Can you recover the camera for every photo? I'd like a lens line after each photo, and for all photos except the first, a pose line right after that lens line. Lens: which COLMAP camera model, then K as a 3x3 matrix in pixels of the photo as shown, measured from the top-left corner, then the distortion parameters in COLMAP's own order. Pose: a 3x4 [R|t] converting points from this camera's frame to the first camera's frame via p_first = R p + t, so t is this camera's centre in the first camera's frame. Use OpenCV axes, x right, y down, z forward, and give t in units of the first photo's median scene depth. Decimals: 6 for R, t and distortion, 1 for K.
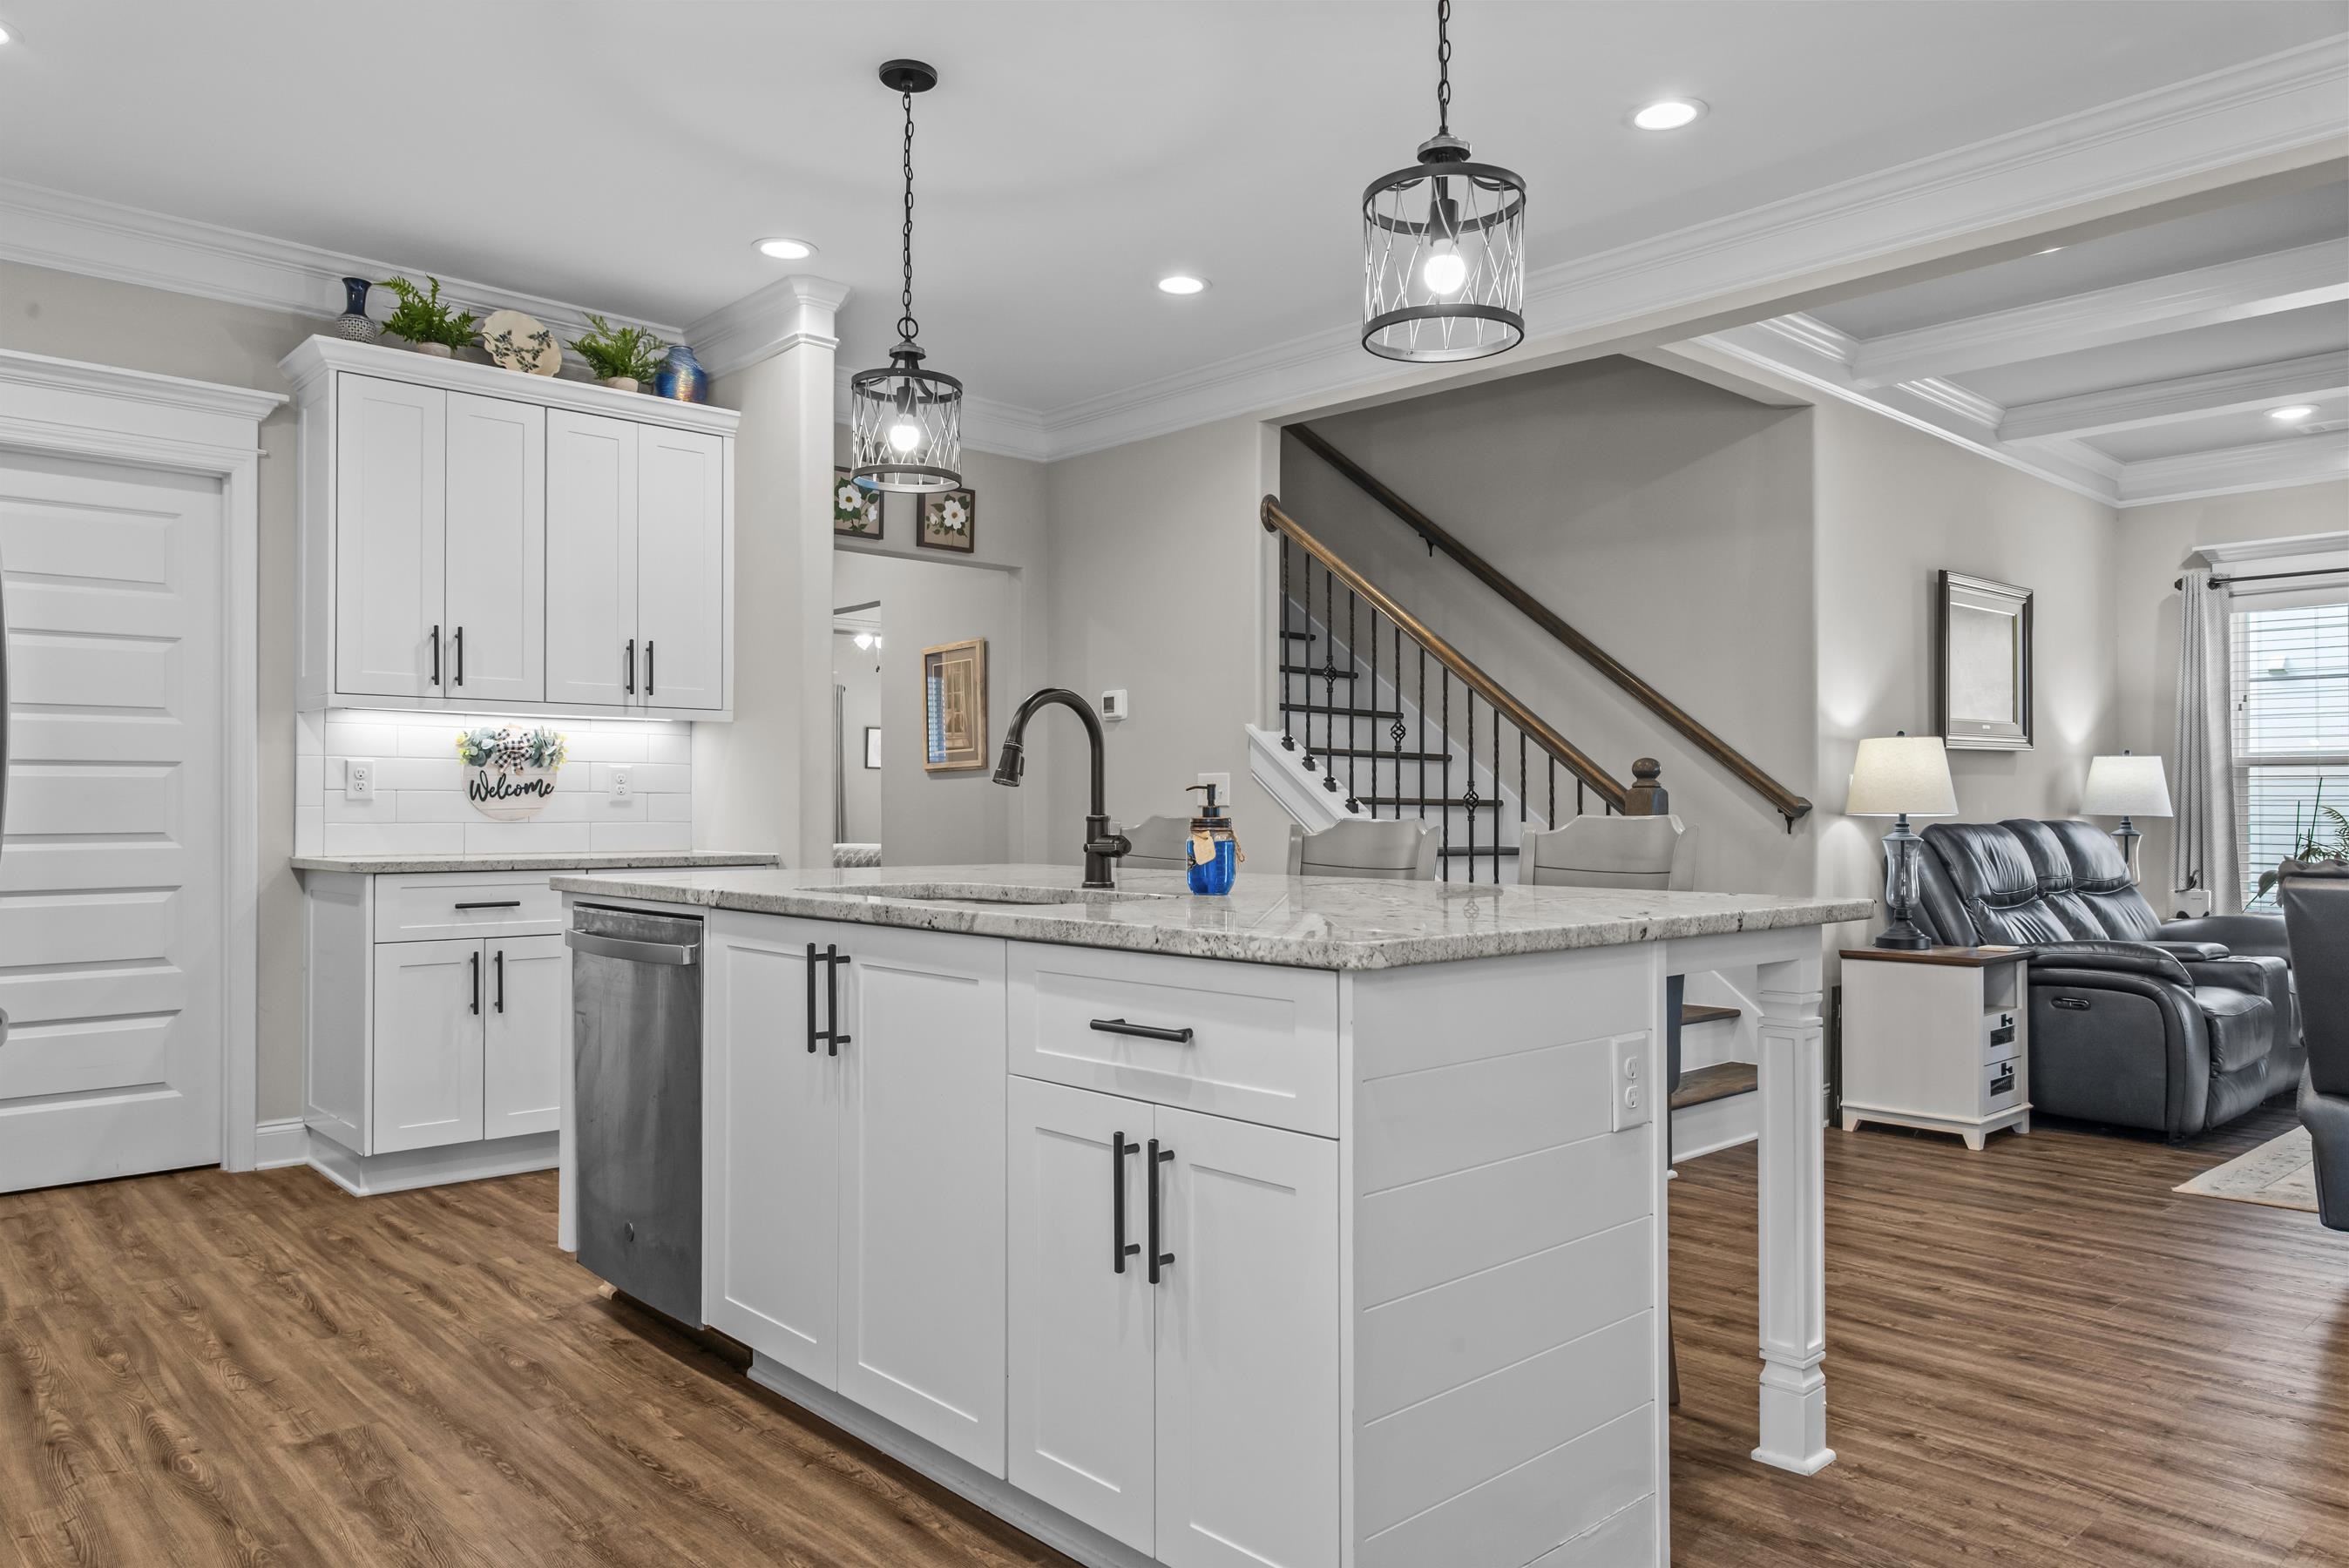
lens RADIAL K [[1583.7, 0, 1183.2], [0, 1583.7, 785.5], [0, 0, 1]] dist [0.004366, -0.010461]
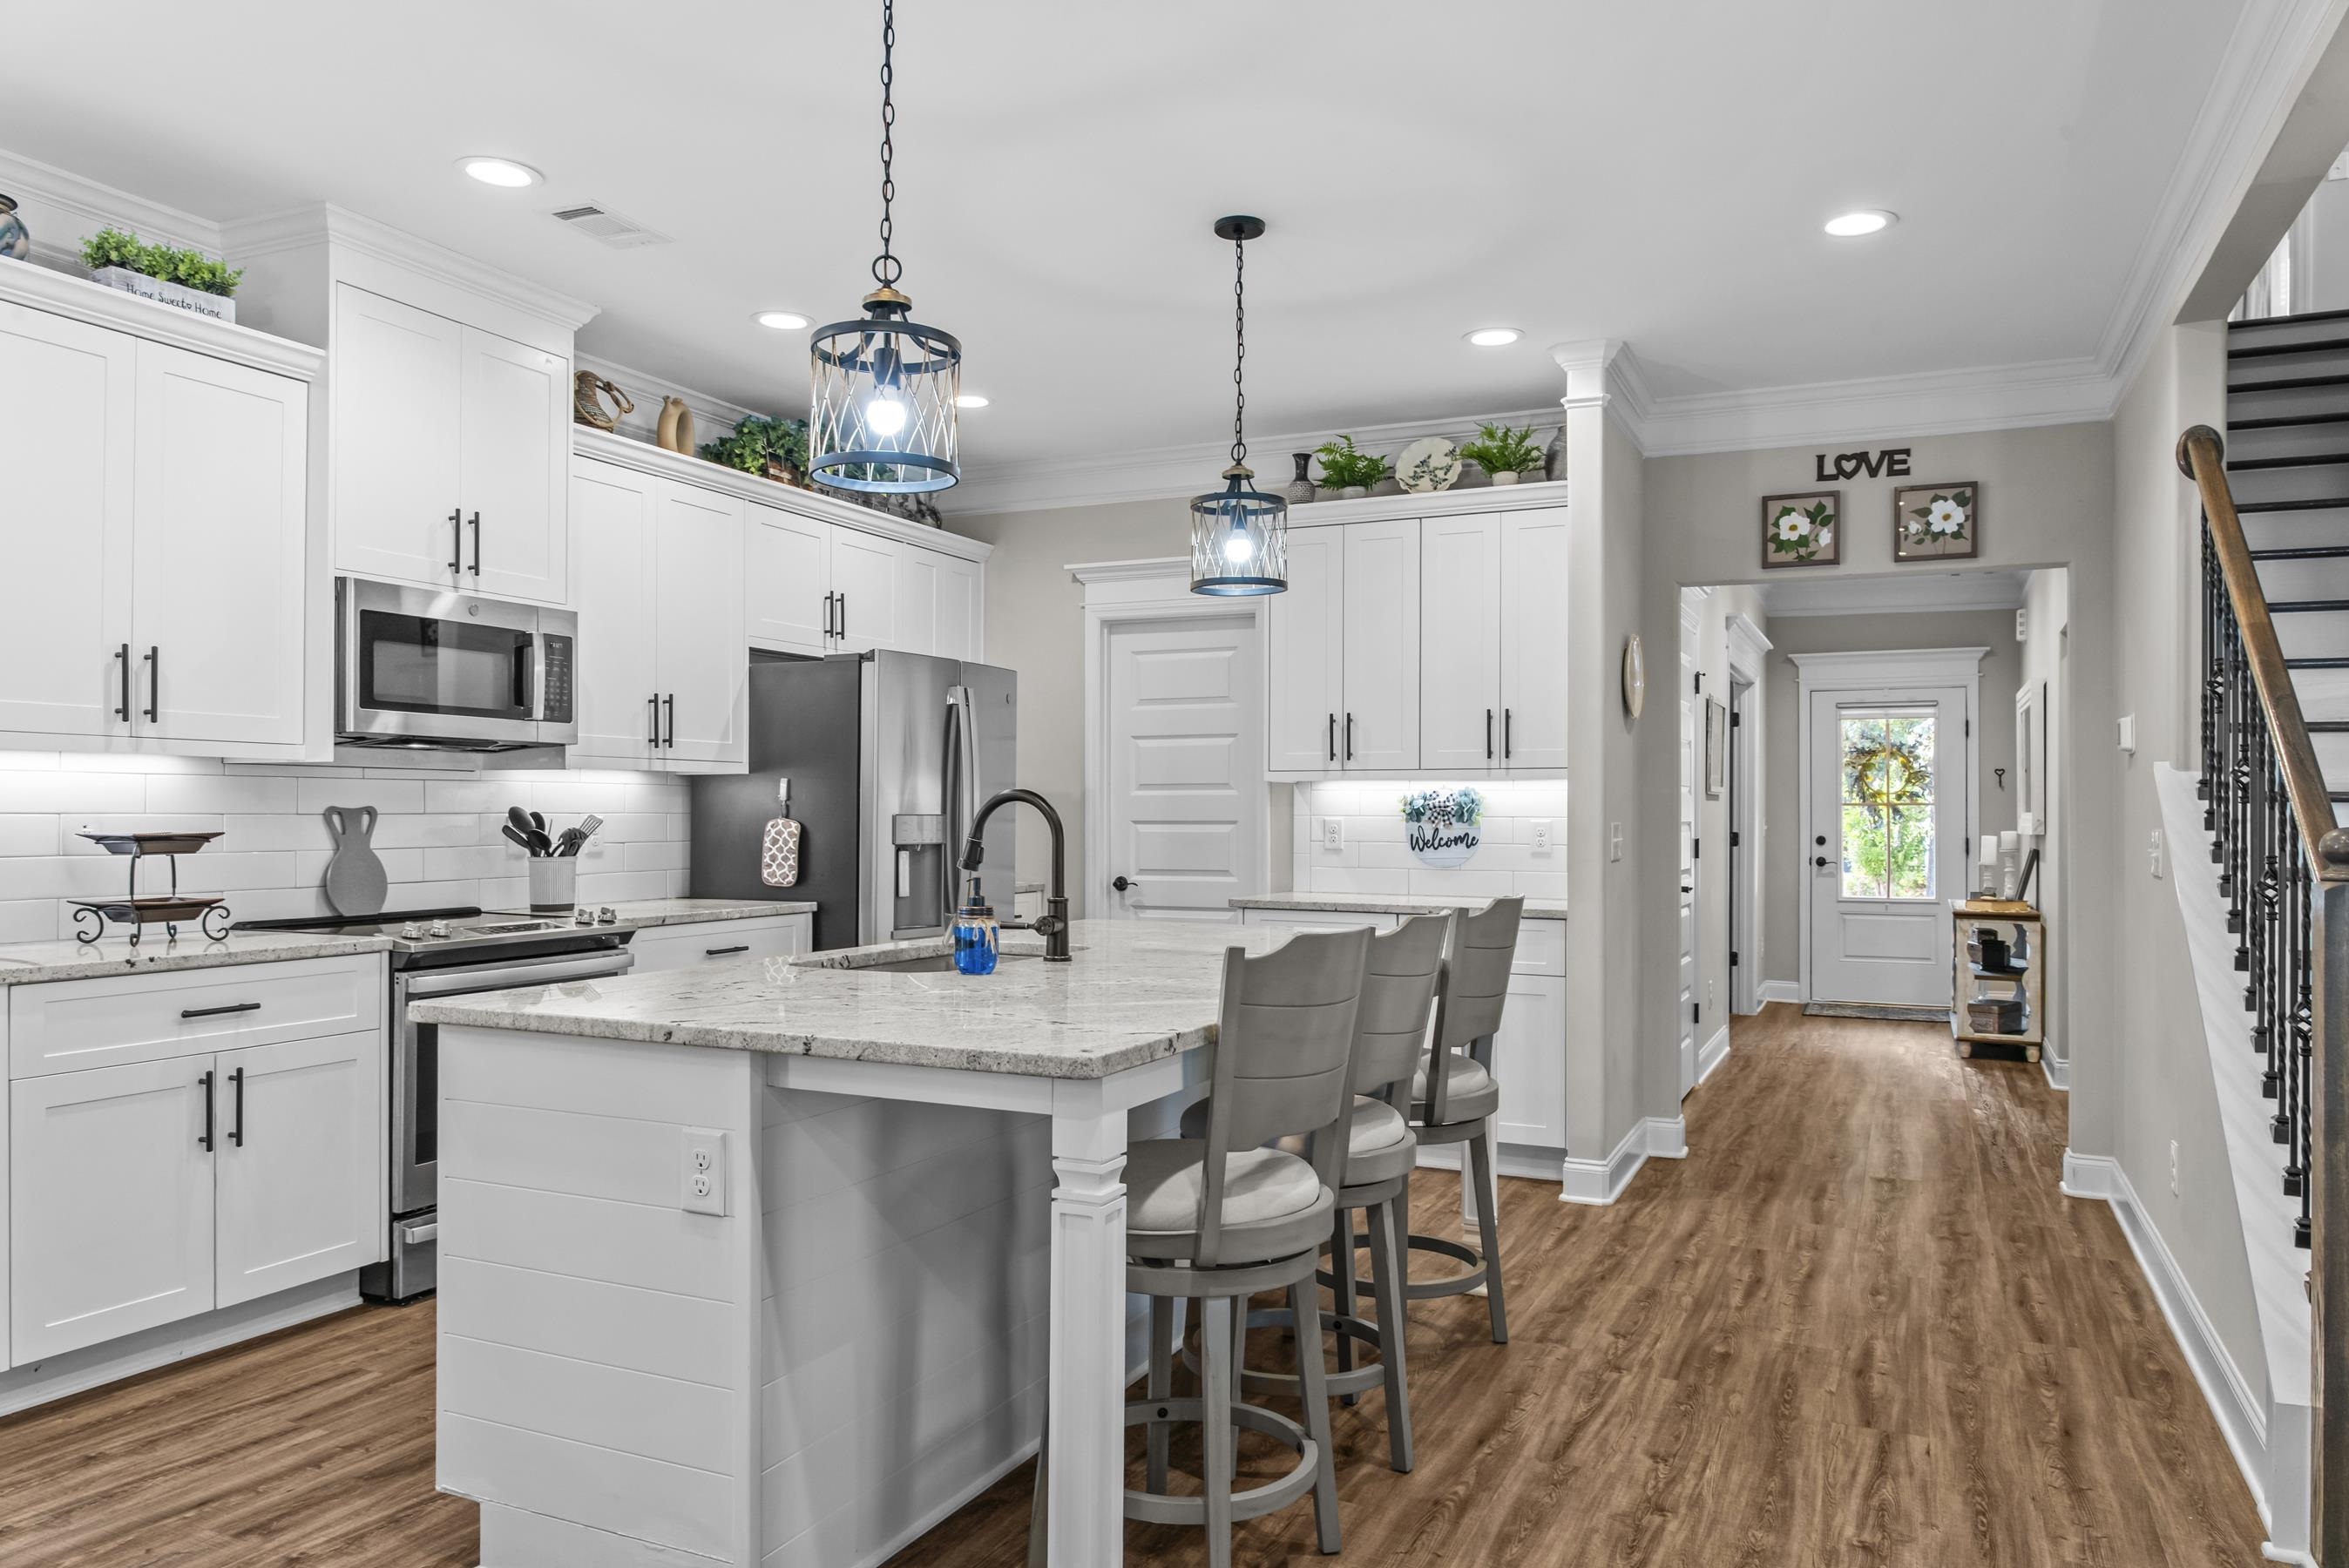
lens RADIAL K [[1583.7, 0, 1178.7], [0, 1583.7, 800.5], [0, 0, 1]] dist [0.004366, -0.010461]
pose [[0.376391, -0.007232, -0.926433, 0.629377], [0.010674, 0.999937, -0.003469, -0.027800], [0.926399, -0.008583, 0.376444, 0.395566]]
